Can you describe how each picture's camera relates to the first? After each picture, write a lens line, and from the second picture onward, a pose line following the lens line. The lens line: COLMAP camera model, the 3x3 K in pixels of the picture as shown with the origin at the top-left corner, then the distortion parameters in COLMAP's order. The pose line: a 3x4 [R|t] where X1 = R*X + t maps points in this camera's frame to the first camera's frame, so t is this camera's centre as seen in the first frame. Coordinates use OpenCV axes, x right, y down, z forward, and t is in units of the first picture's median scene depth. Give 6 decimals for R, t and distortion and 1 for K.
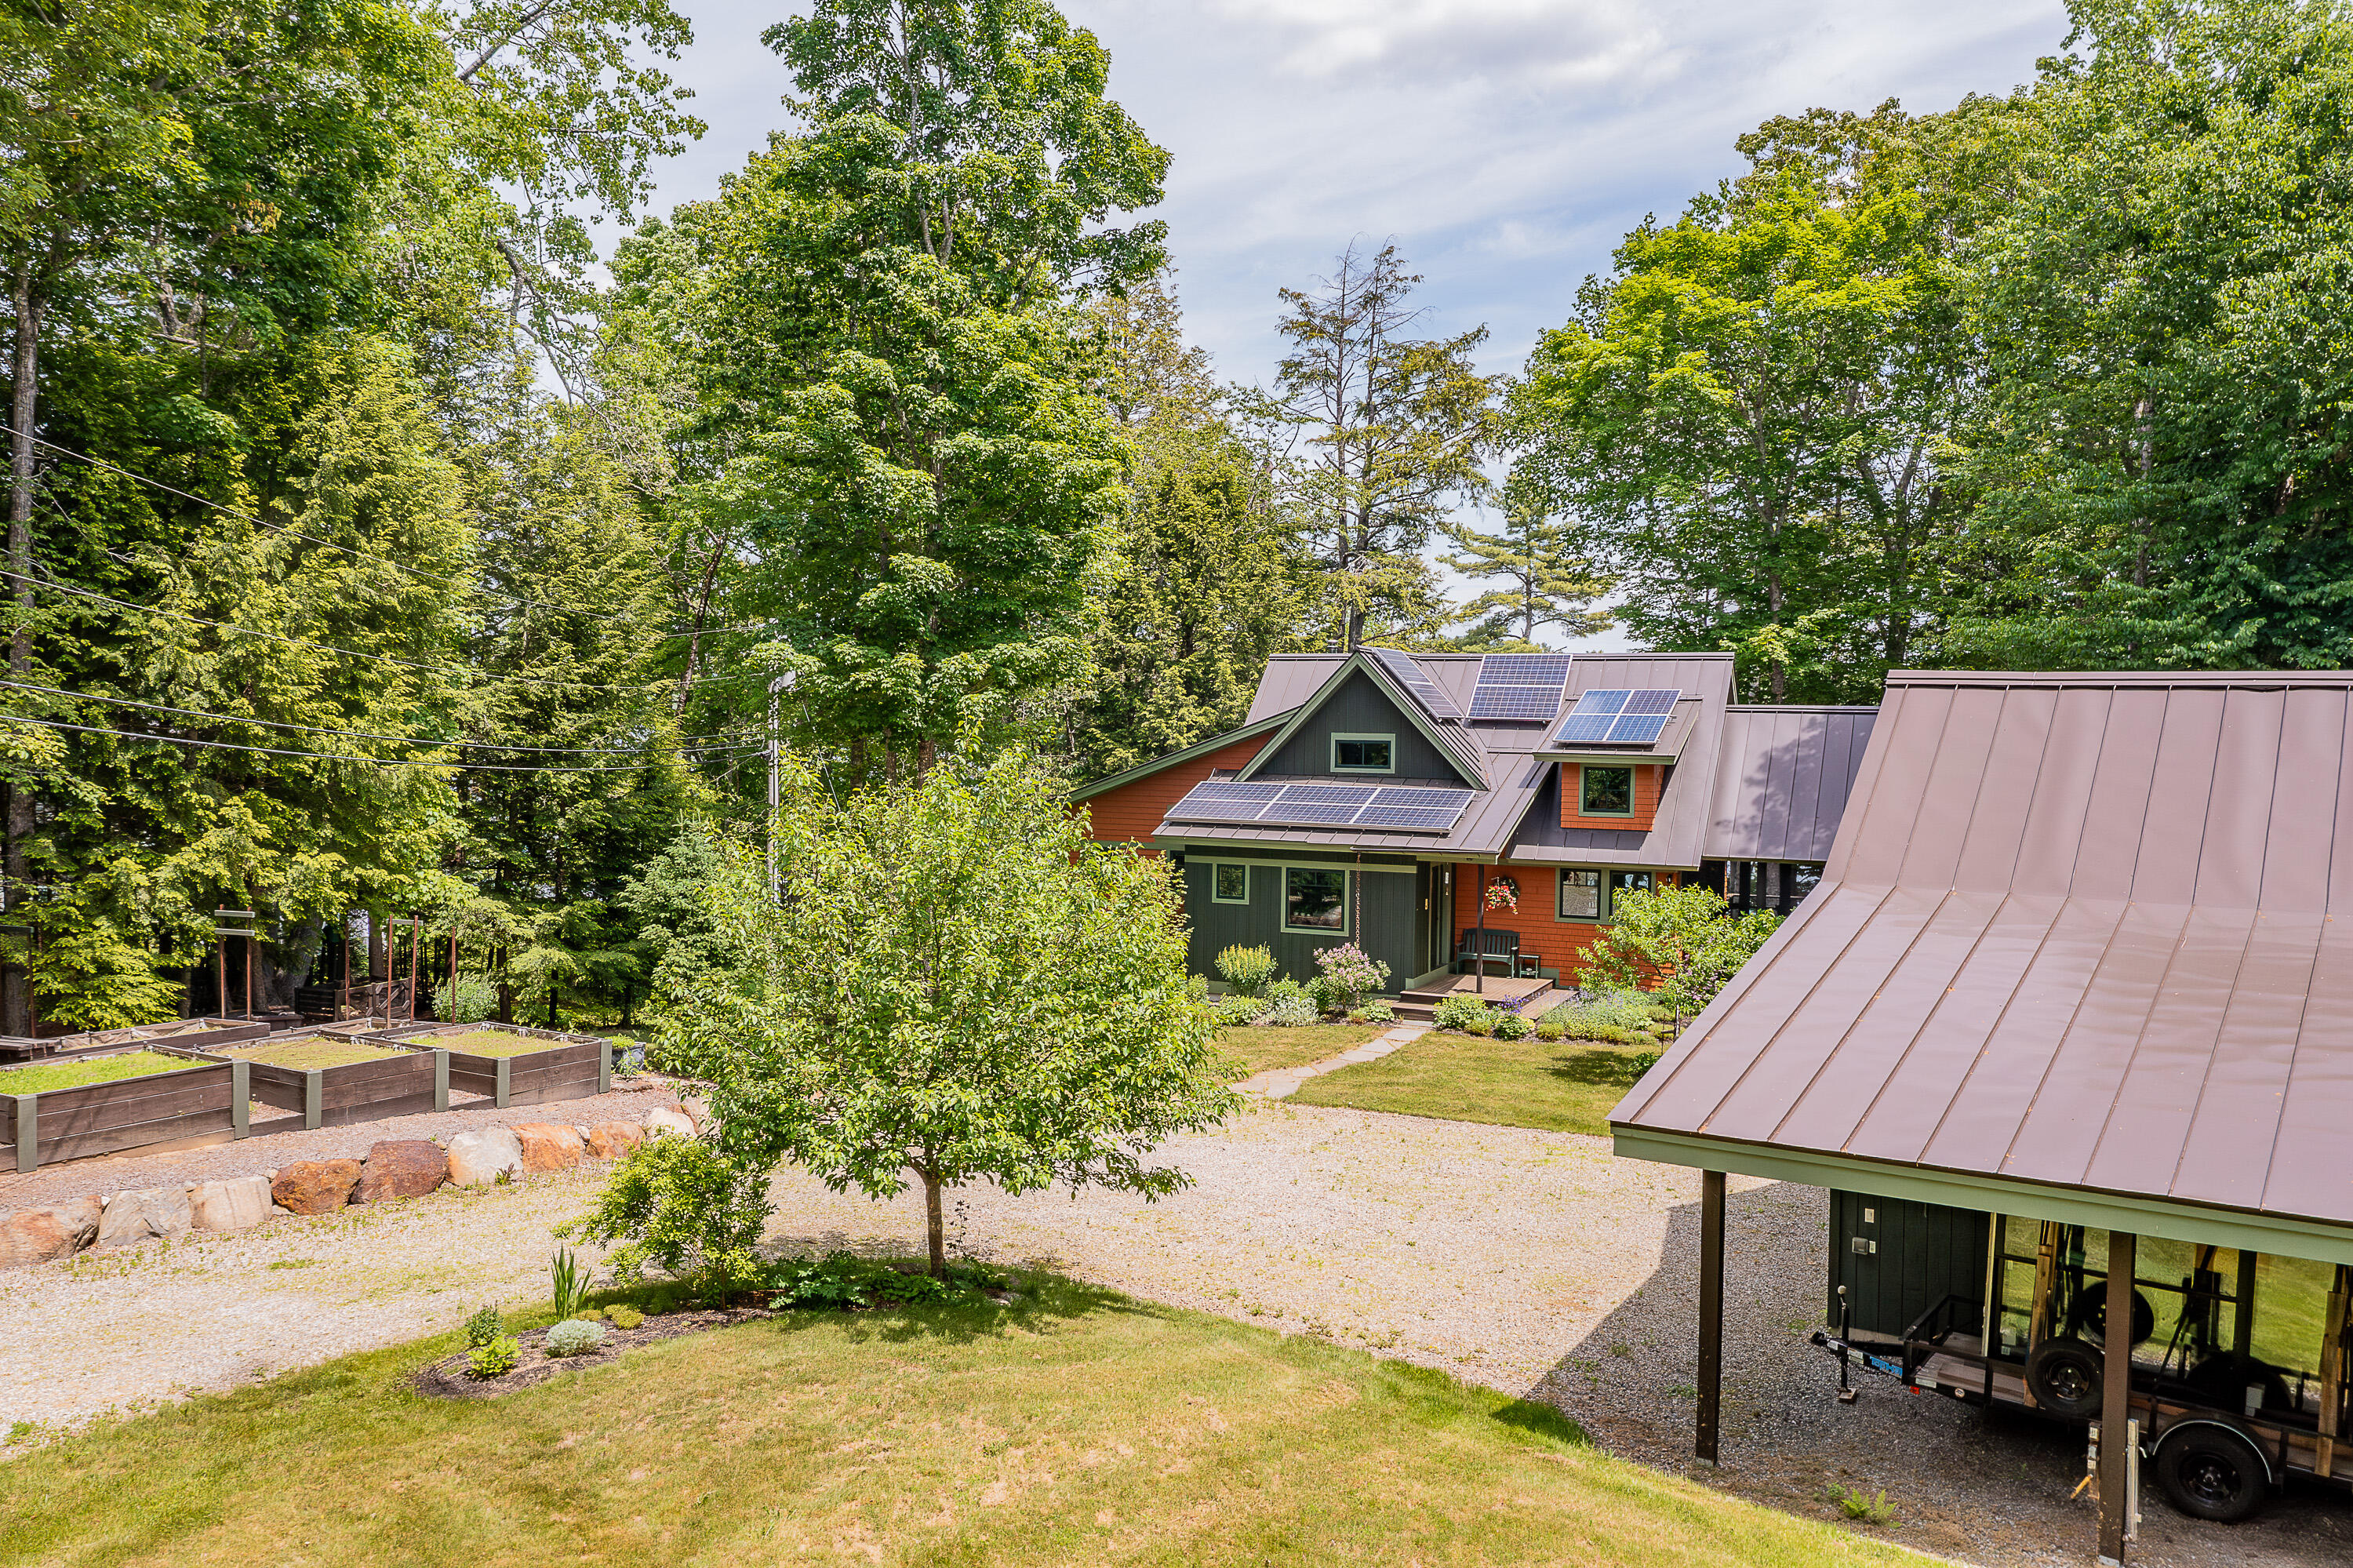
lens RADIAL K [[1852.7, 0, 1172.1], [0, 1852.7, 746.3], [0, 0, 1]] dist [-0.005225, -0.002929]
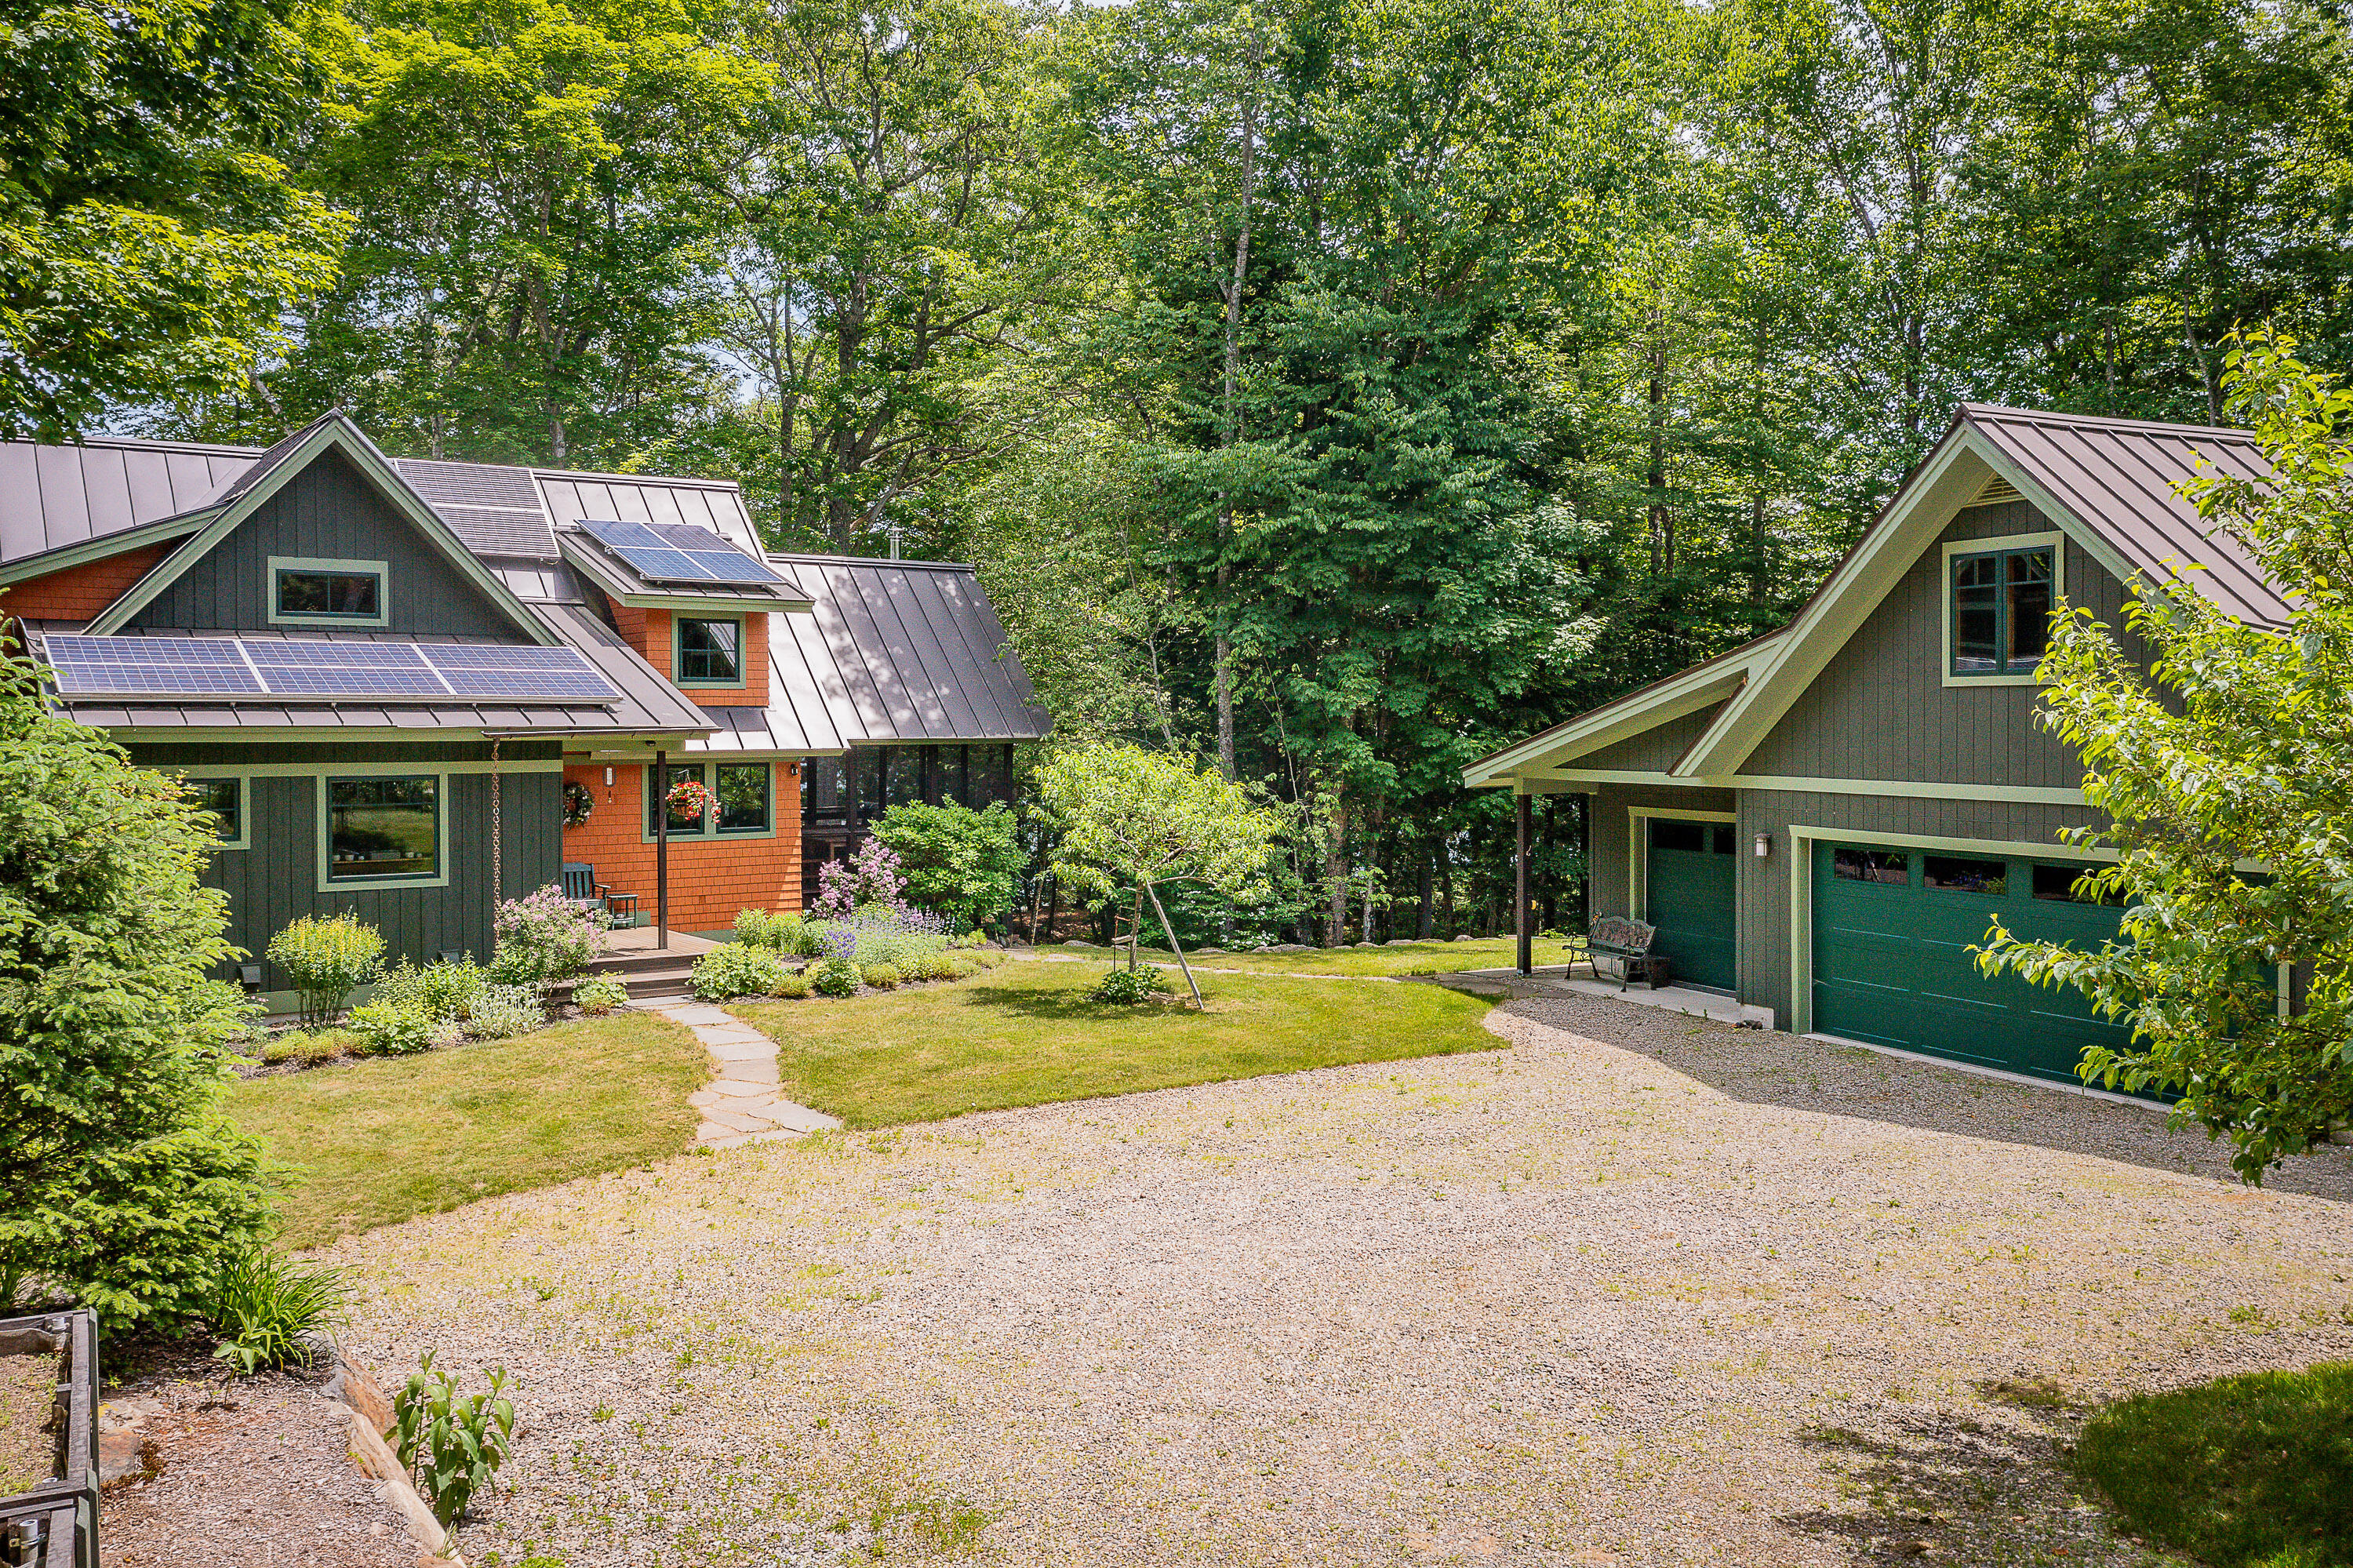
lens RADIAL K [[1892.2, 0, 1176.5], [0, 1892.2, 784.0], [0, 0, 1]] dist [-0.016207, -0.003168]
pose [[0.501707, -0.045054, 0.863864, -0.308673], [0.016263, 0.998958, 0.042654, 0.047055], [-0.864885, -0.007350, 0.501916, 0.483535]]
